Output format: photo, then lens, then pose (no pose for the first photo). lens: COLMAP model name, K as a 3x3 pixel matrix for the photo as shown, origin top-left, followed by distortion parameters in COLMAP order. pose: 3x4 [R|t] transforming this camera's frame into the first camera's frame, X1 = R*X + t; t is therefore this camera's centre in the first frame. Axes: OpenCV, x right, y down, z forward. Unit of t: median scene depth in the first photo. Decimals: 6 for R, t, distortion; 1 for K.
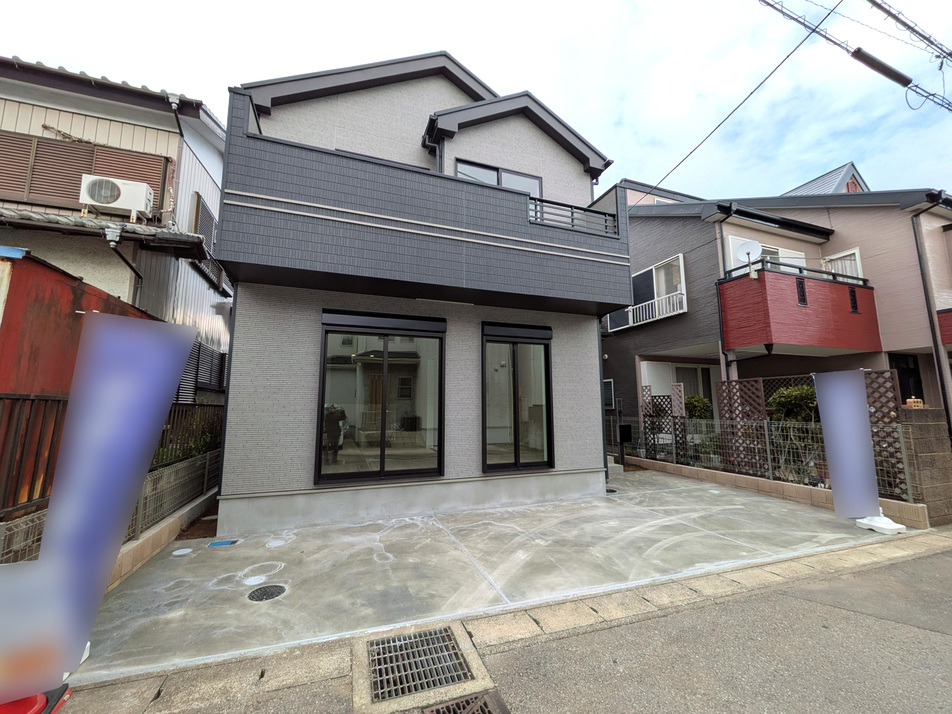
lens RADIAL K [[376.8, 0, 477.7], [0, 376.8, 357.4], [0, 0, 1]] dist [-0.001985, 0.000394]
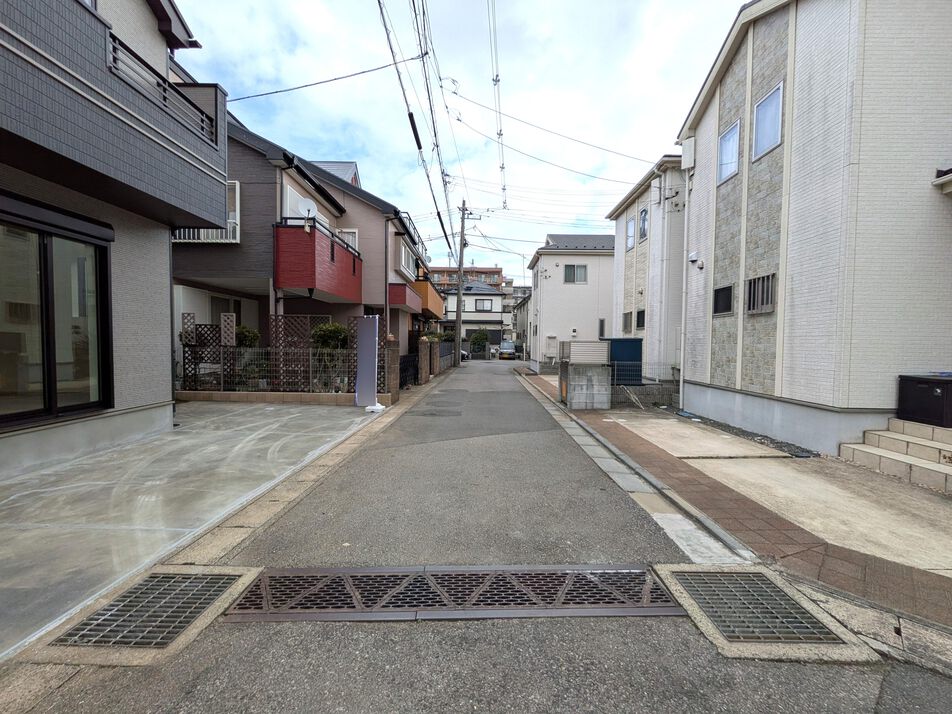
lens RADIAL K [[376.8, 0, 477.1], [0, 376.8, 356.5], [0, 0, 1]] dist [-0.001985, 0.000394]
pose [[0.341374, -0.023293, 0.939639, -0.340885], [-0.139709, 0.987330, 0.075233, 0.025384], [-0.929487, -0.156959, 0.333794, 0.047829]]
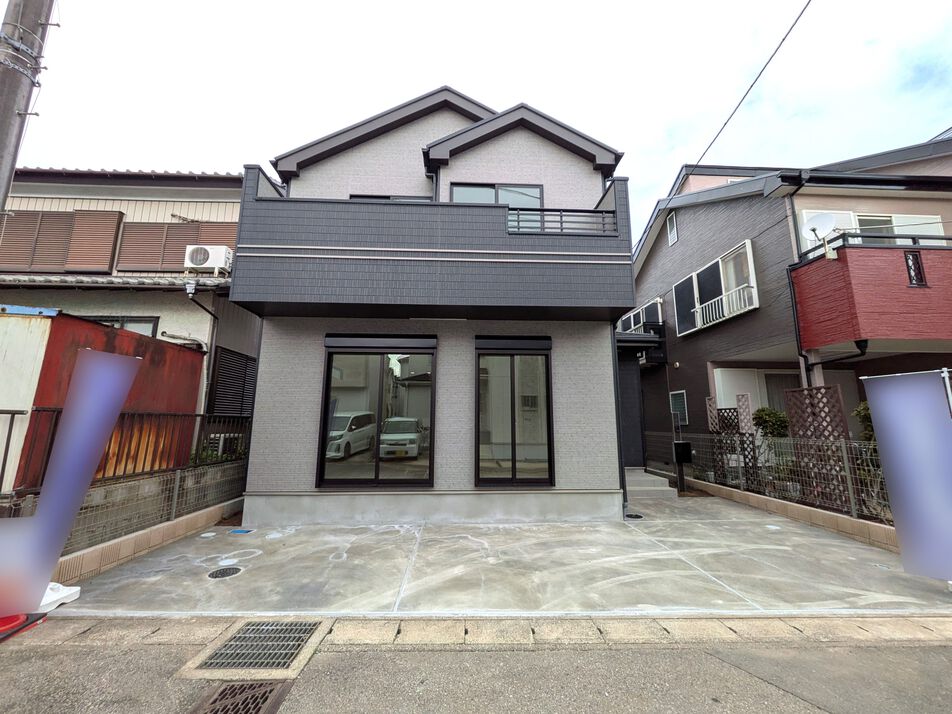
lens RADIAL K [[376.8, 0, 478.0], [0, 376.8, 356.7], [0, 0, 1]] dist [-0.001985, 0.000394]
pose [[0.953796, -0.046222, -0.296879, 0.385959], [0.034085, 0.998363, -0.045932, 0.010193], [0.298516, 0.033690, 0.953810, 0.041937]]
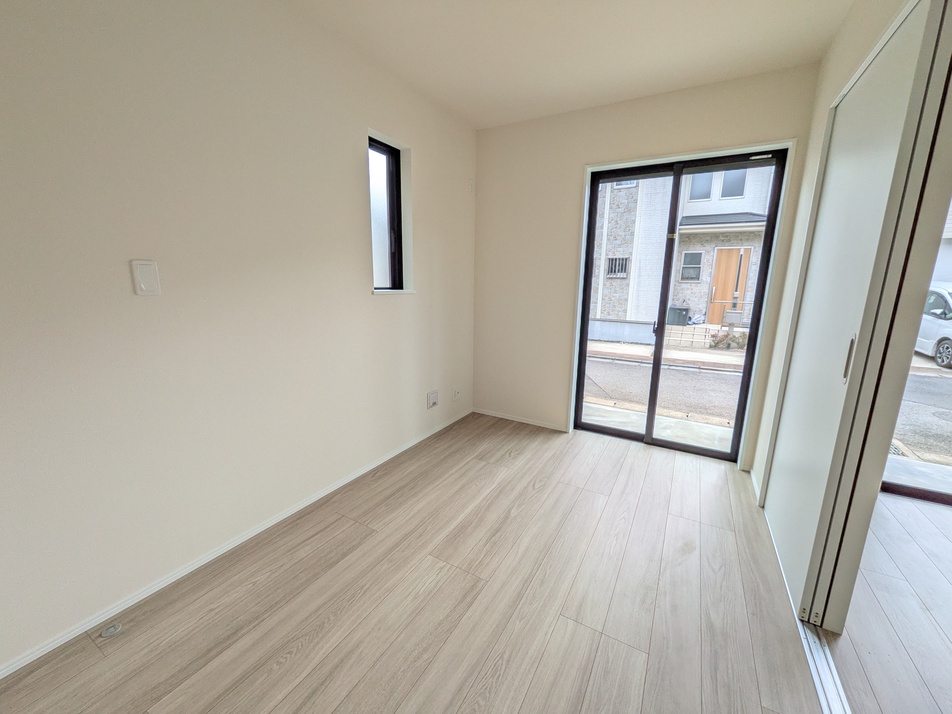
lens RADIAL K [[376.8, 0, 478.2], [0, 376.8, 358.7], [0, 0, 1]] dist [-0.001985, 0.000394]
pose [[-0.644108, -0.161770, 0.747633, -0.122040], [-0.115701, 0.986740, 0.113828, 0.181406], [-0.756134, -0.013184, -0.654285, 1.801779]]
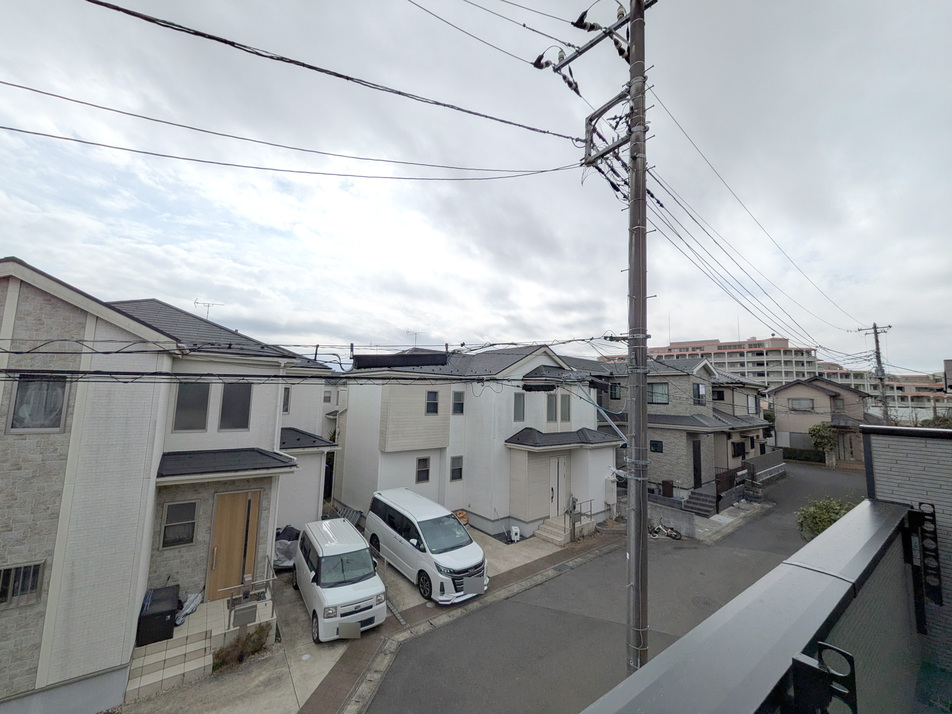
lens RADIAL K [[376.8, 0, 477.3], [0, 376.8, 357.0], [0, 0, 1]] dist [-0.001985, 0.000394]
pose [[-0.957065, -0.054567, -0.284691, 0.162534], [0.013616, 0.972576, -0.232187, -0.607065], [0.289553, -0.226094, -0.930075, 1.268169]]
